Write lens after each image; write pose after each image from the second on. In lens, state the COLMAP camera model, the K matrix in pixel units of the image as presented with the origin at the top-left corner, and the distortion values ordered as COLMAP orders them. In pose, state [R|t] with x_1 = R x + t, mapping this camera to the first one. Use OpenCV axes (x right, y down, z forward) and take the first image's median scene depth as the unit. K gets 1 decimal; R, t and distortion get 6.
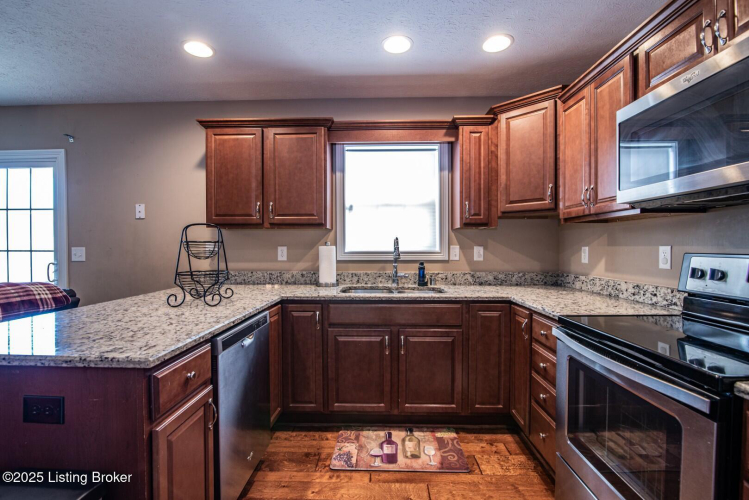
lens RADIAL K [[338.1, 0, 374.5], [0, 338.1, 250.0], [0, 0, 1]] dist [-0.023994, 0.000152]
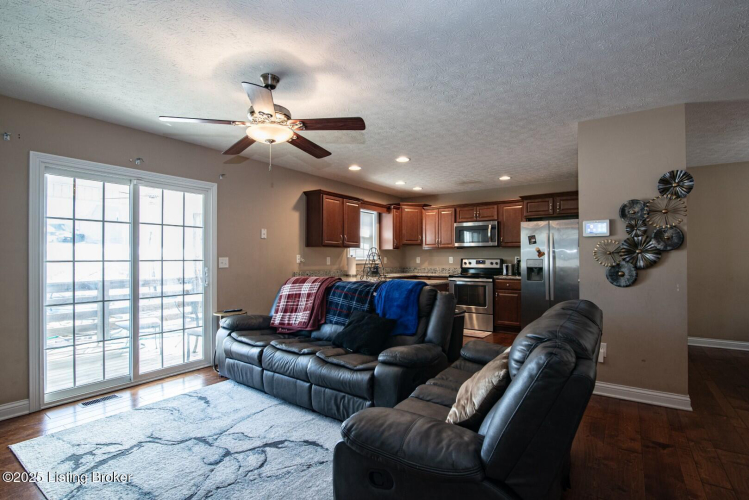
lens RADIAL K [[365.1, 0, 375.6], [0, 365.1, 259.0], [0, 0, 1]] dist [-0.001469, -0.000216]
pose [[0.558614, -0.003401, 0.829421, -1.804154], [0.007119, 0.999974, -0.000695, 0.003711], [-0.829397, 0.006293, 0.558624, -0.350323]]
